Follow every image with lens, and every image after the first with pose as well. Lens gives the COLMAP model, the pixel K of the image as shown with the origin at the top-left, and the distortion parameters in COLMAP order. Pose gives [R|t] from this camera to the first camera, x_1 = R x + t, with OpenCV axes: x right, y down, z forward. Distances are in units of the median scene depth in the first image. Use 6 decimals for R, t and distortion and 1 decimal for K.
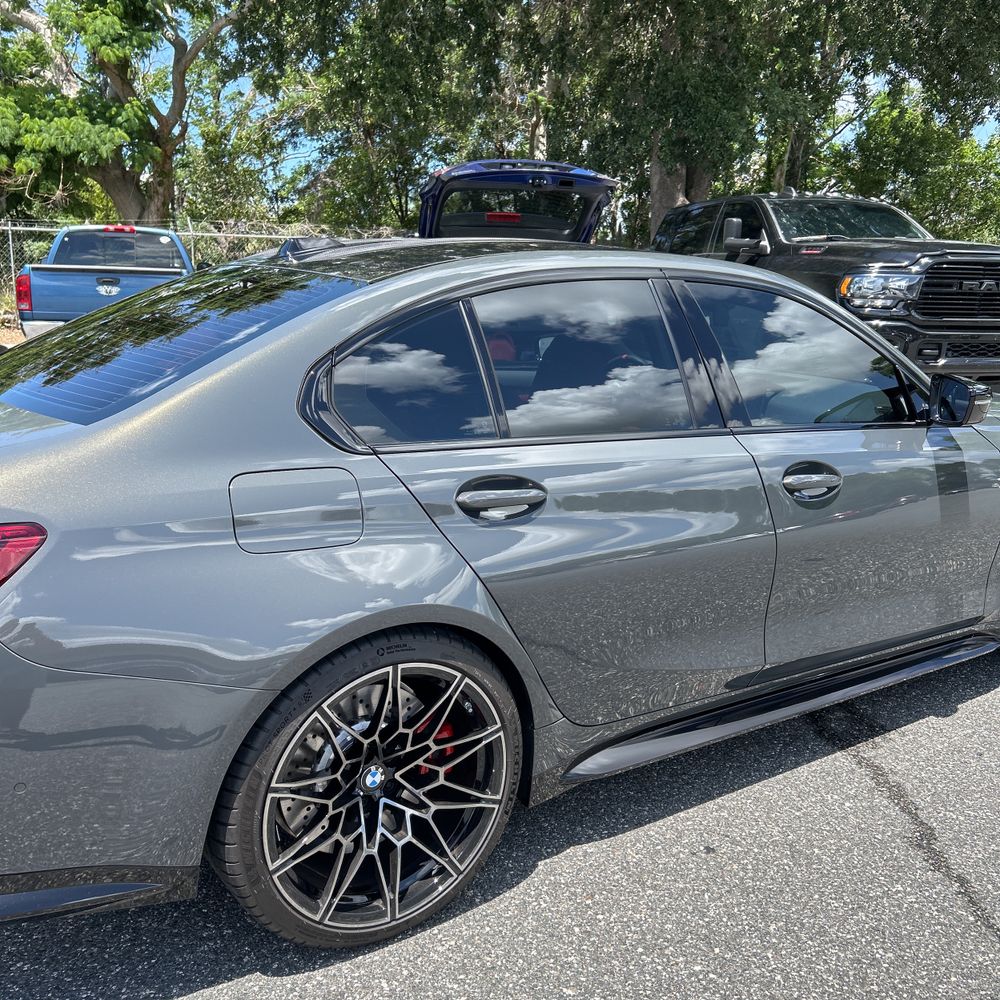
lens RADIAL K [[1016.6, 0, 508.0], [0, 1016.6, 499.5], [0, 0, 1]] dist [0.015685, 0.000000]
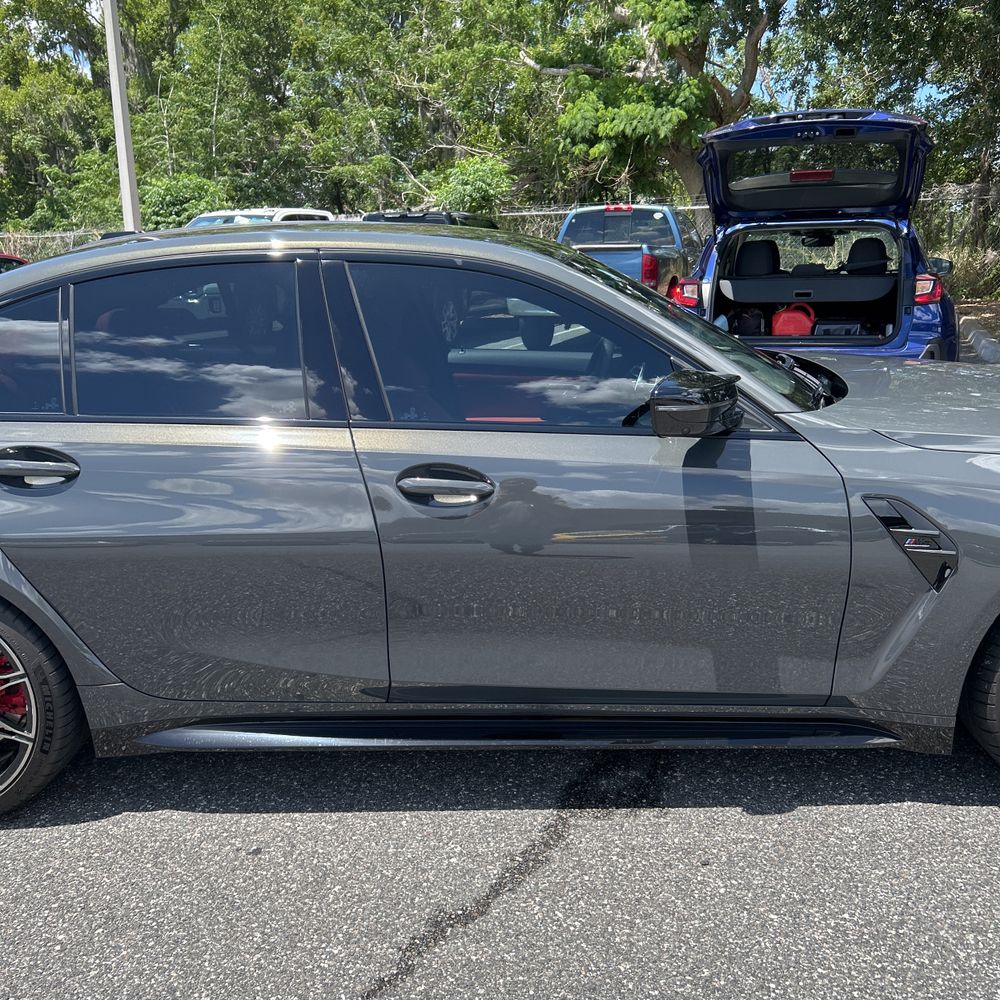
lens RADIAL K [[1016.6, 0, 508.8], [0, 1016.6, 501.5], [0, 0, 1]] dist [0.015685, 0.000000]
pose [[0.814319, 0.107044, -0.570462, 0.899884], [-0.089380, 0.994250, 0.058978, -0.066253], [0.573495, 0.002961, 0.819204, 0.336185]]
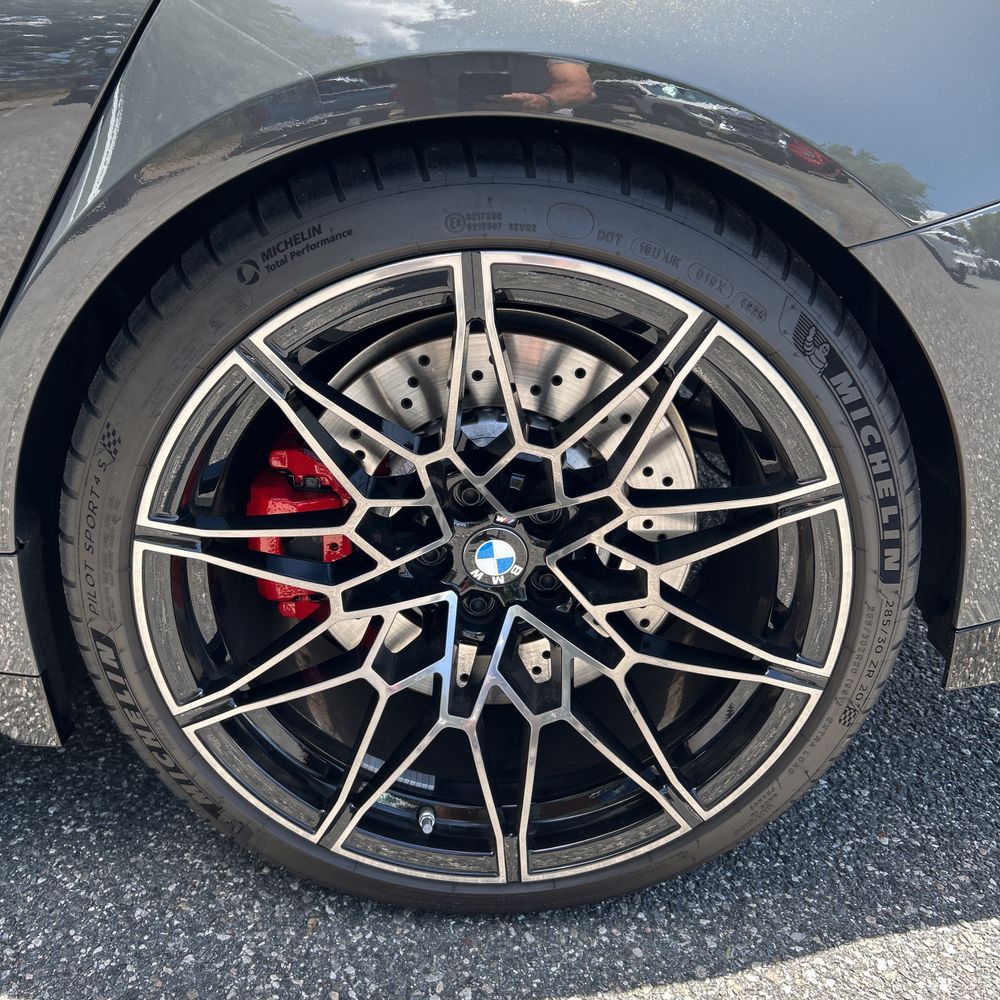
lens RADIAL K [[1016.6, 0, 510.1], [0, 1016.6, 479.6], [0, 0, 1]] dist [0.015685, 0.000000]
pose [[0.824580, 0.154917, -0.544122, 0.076564], [-0.031077, 0.972730, 0.229850, 0.125370], [0.564892, -0.172620, 0.806907, 0.570084]]
